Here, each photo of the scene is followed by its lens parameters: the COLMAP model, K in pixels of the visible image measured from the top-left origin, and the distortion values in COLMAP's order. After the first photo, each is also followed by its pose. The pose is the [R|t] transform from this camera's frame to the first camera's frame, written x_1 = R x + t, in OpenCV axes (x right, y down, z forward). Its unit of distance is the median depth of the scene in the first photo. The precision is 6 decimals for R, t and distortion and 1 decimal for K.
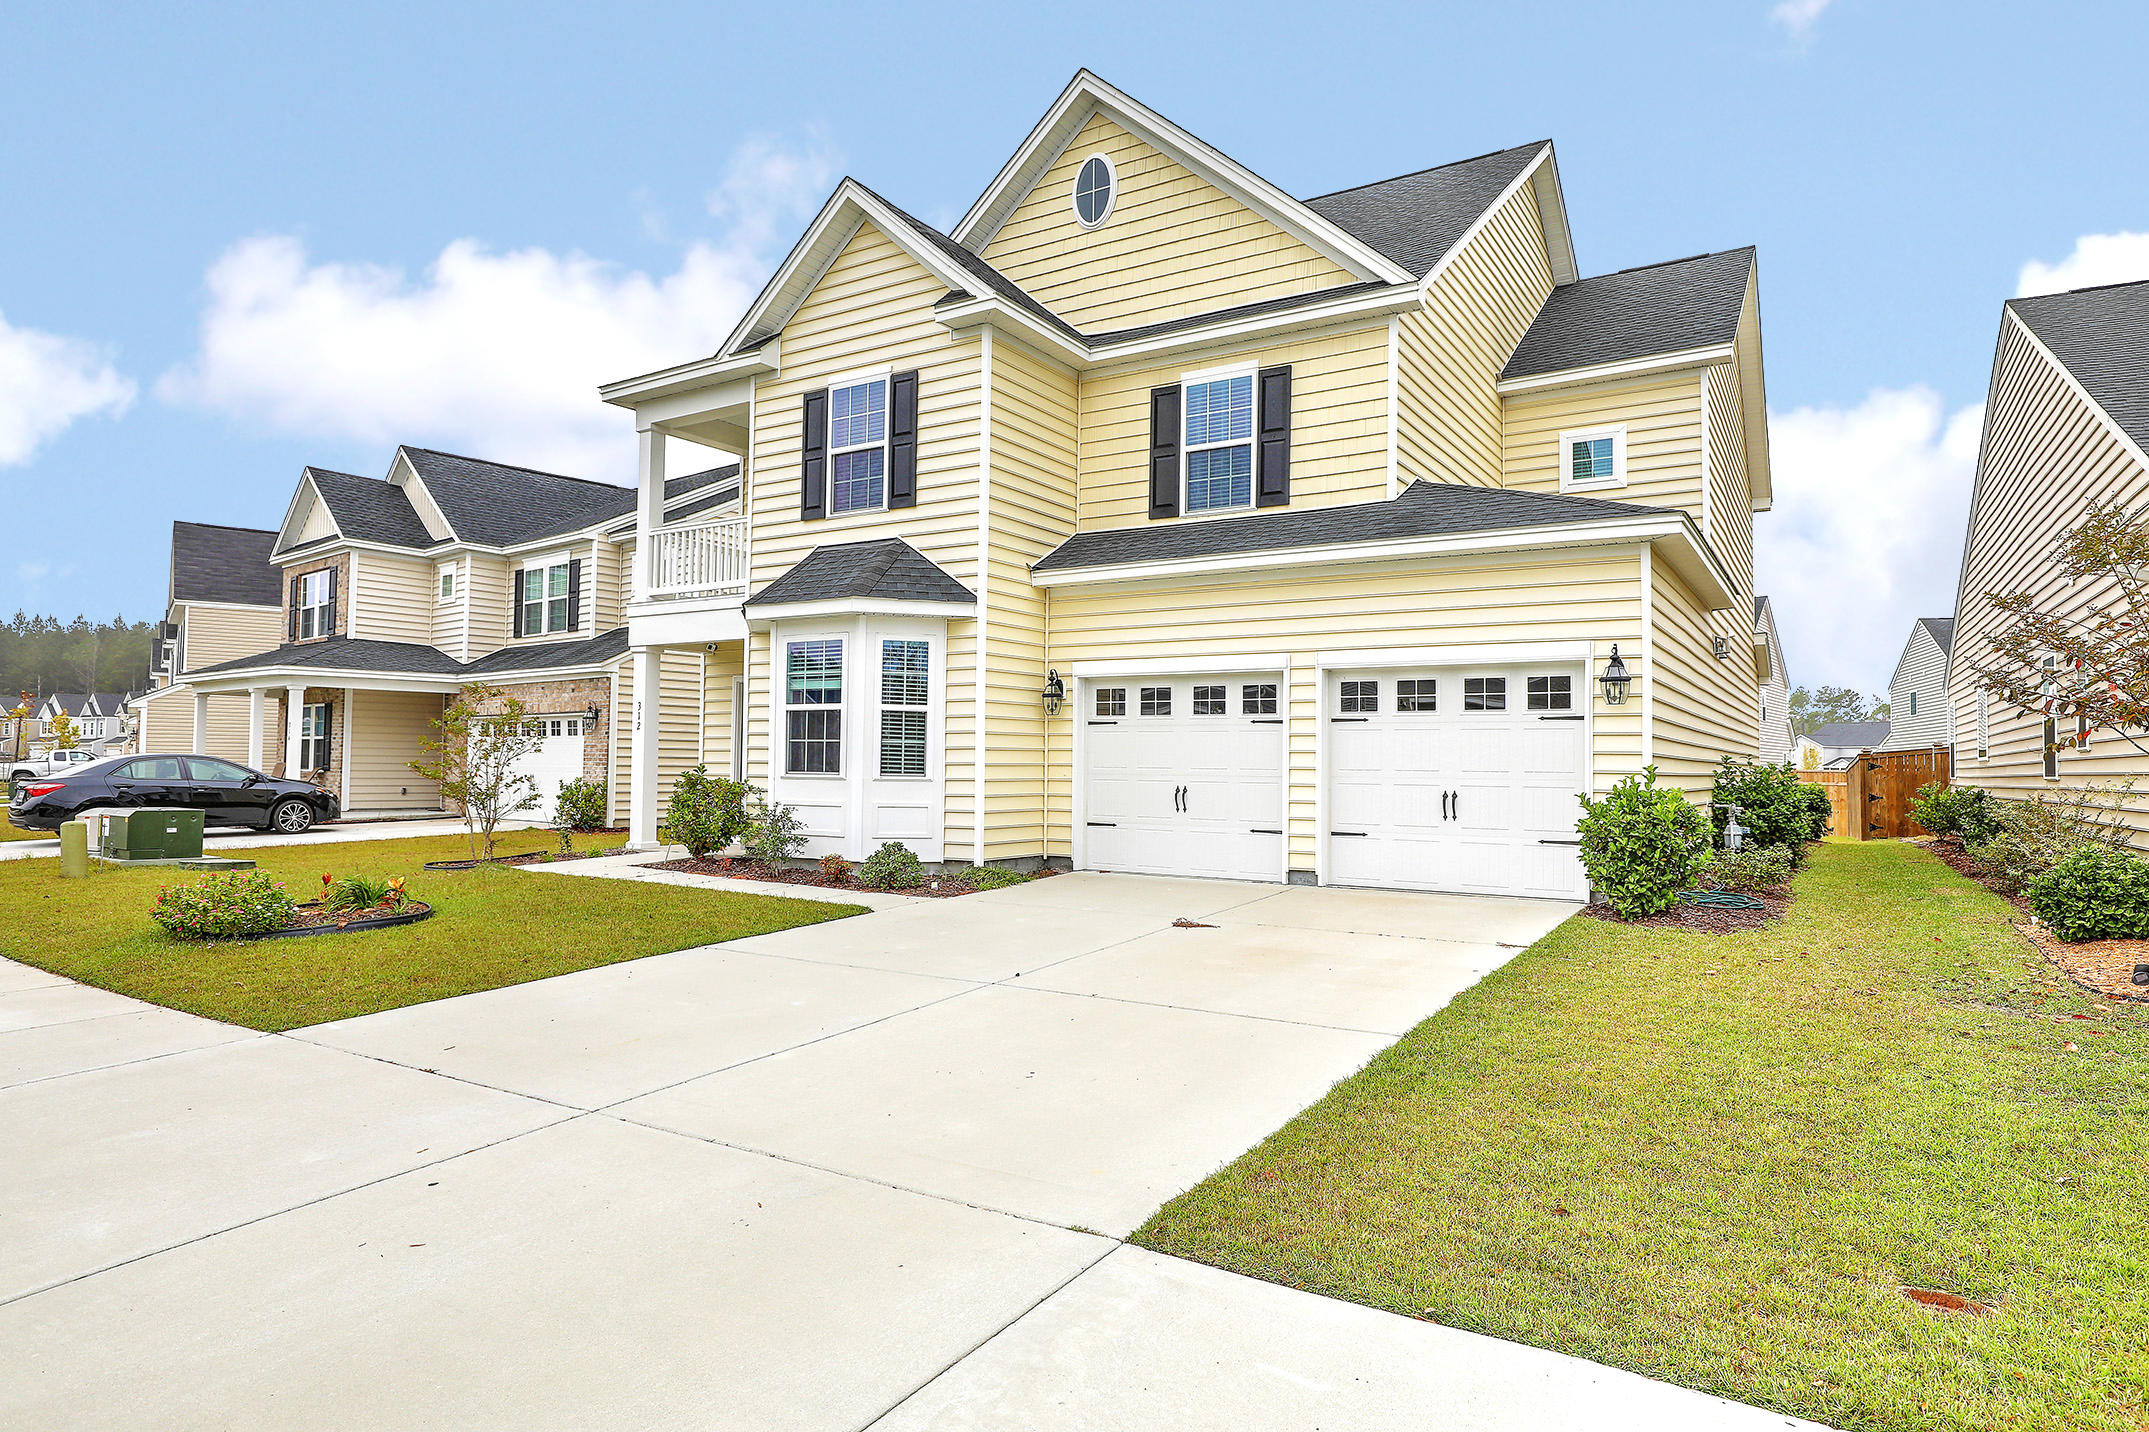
lens RADIAL K [[1237.9, 0, 1075.1], [0, 1237.9, 708.3], [0, 0, 1]] dist [0.008020, -0.000505]
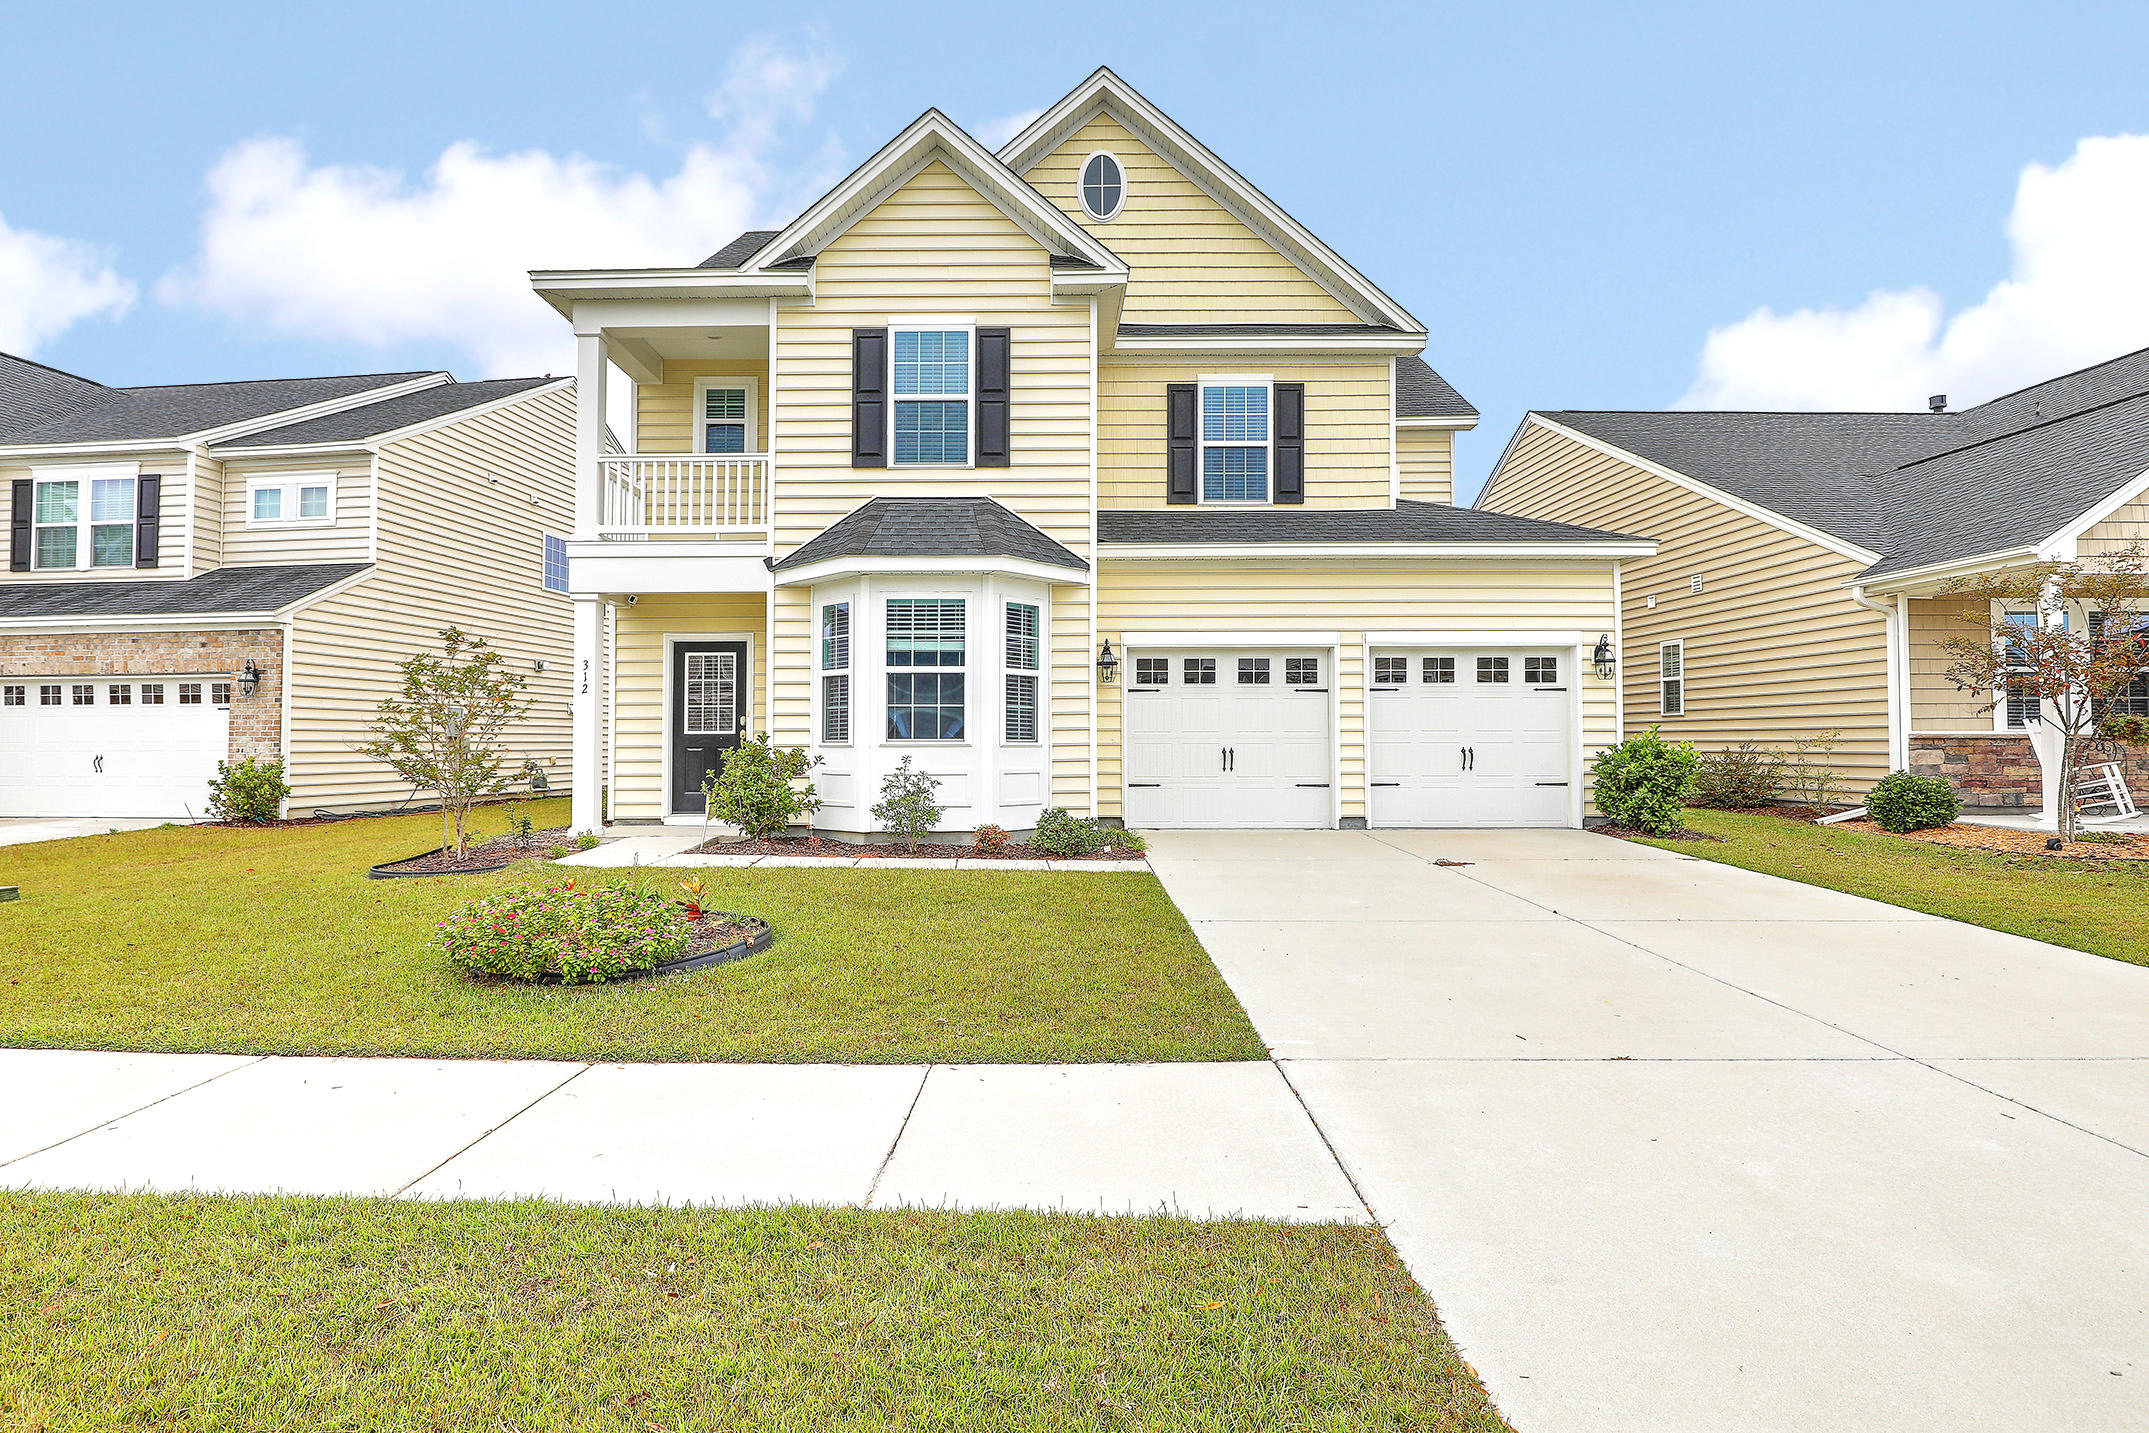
lens RADIAL K [[1103.3, 0, 1072.1], [0, 1103.3, 704.3], [0, 0, 1]] dist [0.002321, -0.001408]
pose [[0.850543, 0.004794, 0.525884, -0.538325], [-0.012912, 0.999847, 0.011768, 0.013483], [-0.525747, -0.016799, 0.850475, 0.225408]]
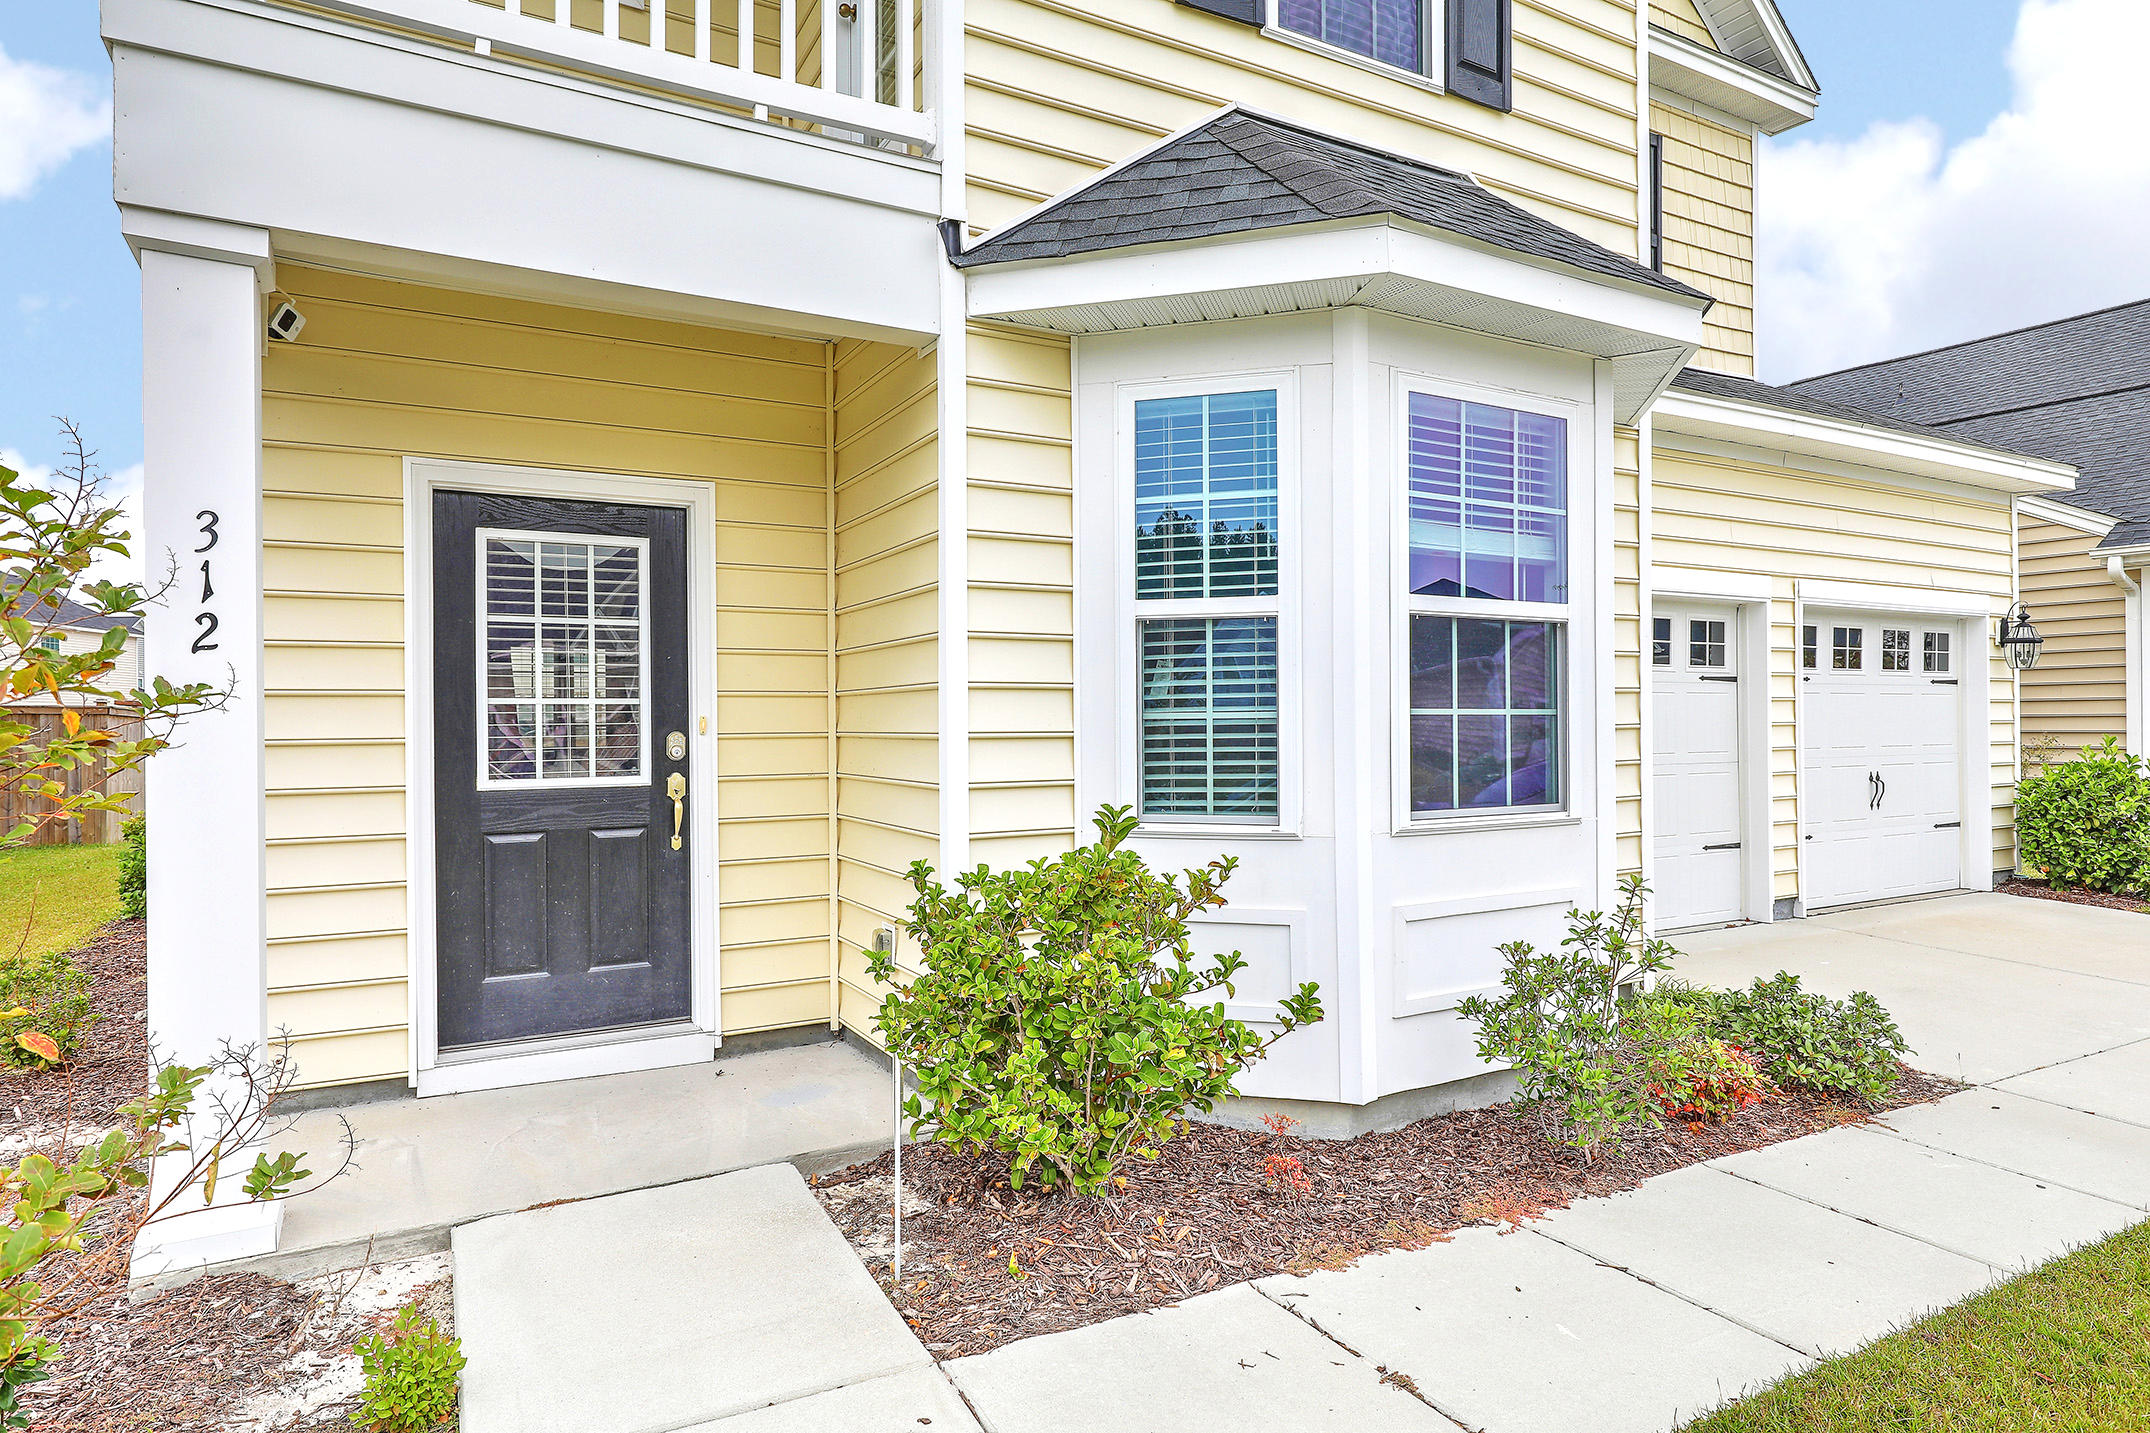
lens RADIAL K [[1236.2, 0, 1121.0], [0, 1236.2, 710.7], [0, 0, 1]] dist [-0.013846, 0.000959]
pose [[0.483364, -0.008037, 0.875383, -0.526205], [-0.030525, 0.999195, 0.026029, 0.019516], [-0.874887, -0.039302, 0.482730, 0.899707]]
